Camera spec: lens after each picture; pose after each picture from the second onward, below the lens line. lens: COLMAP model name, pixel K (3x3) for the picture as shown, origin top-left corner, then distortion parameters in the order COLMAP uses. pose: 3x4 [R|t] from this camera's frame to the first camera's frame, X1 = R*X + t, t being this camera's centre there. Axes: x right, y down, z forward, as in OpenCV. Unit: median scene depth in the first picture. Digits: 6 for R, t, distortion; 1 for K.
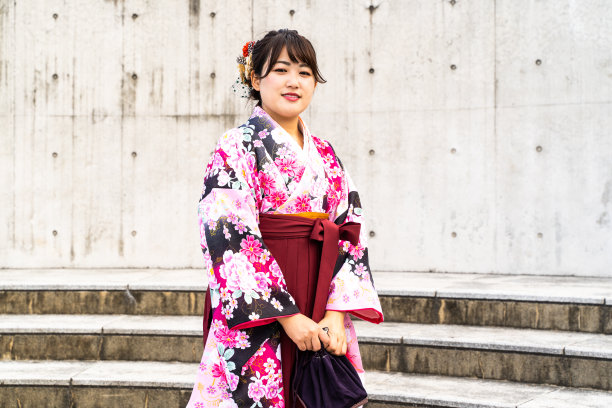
lens RADIAL K [[1044.1, 0, 302.7], [0, 1044.1, 205.2], [0, 0, 1]] dist [0.015010, 0.000000]
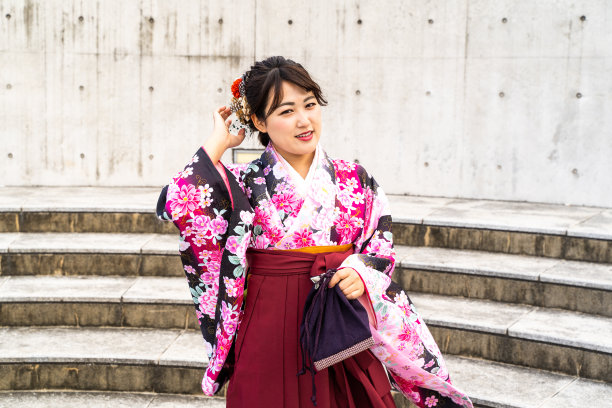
lens RADIAL K [[864.3, 0, 304.2], [0, 864.3, 200.7], [0, 0, 1]] dist [0.015556, 0.000000]
pose [[0.997070, 0.010024, 0.075841, -0.069525], [-0.018677, 0.993275, 0.114260, -0.041455], [-0.074186, -0.115341, 0.990552, 0.028581]]
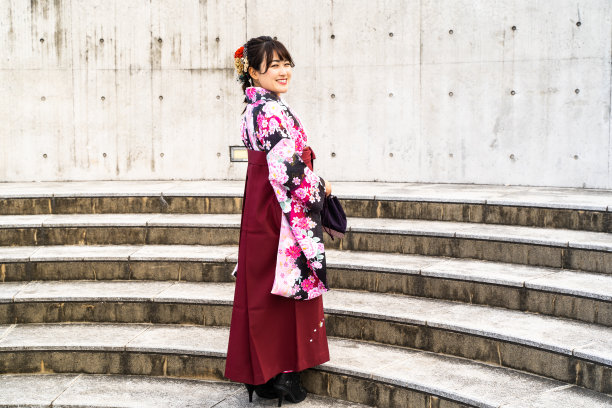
lens RADIAL K [[889.7, 0, 309.0], [0, 889.7, 203.3], [0, 0, 1]] dist [0.019528, 0.000000]
pose [[0.999663, -0.007808, 0.024770, 0.003704], [0.005443, 0.995542, 0.094166, -0.020982], [-0.025394, -0.093999, 0.995248, -0.201372]]
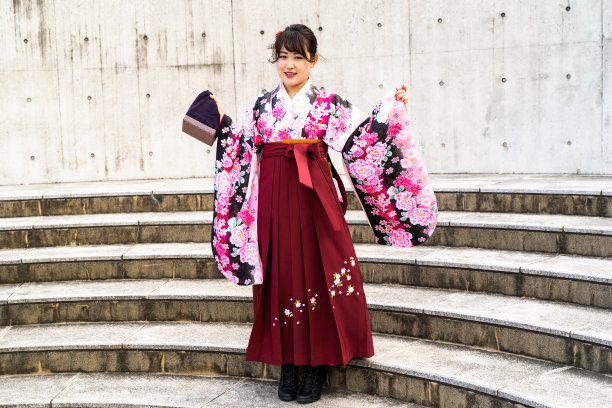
lens RADIAL K [[914.5, 0, 304.5], [0, 914.5, 206.9], [0, 0, 1]] dist [0.016215, 0.000000]
pose [[0.998842, -0.037234, 0.030472, 0.000068], [0.034094, 0.994624, 0.097776, -0.015217], [-0.033949, -0.096624, 0.994742, -0.221588]]
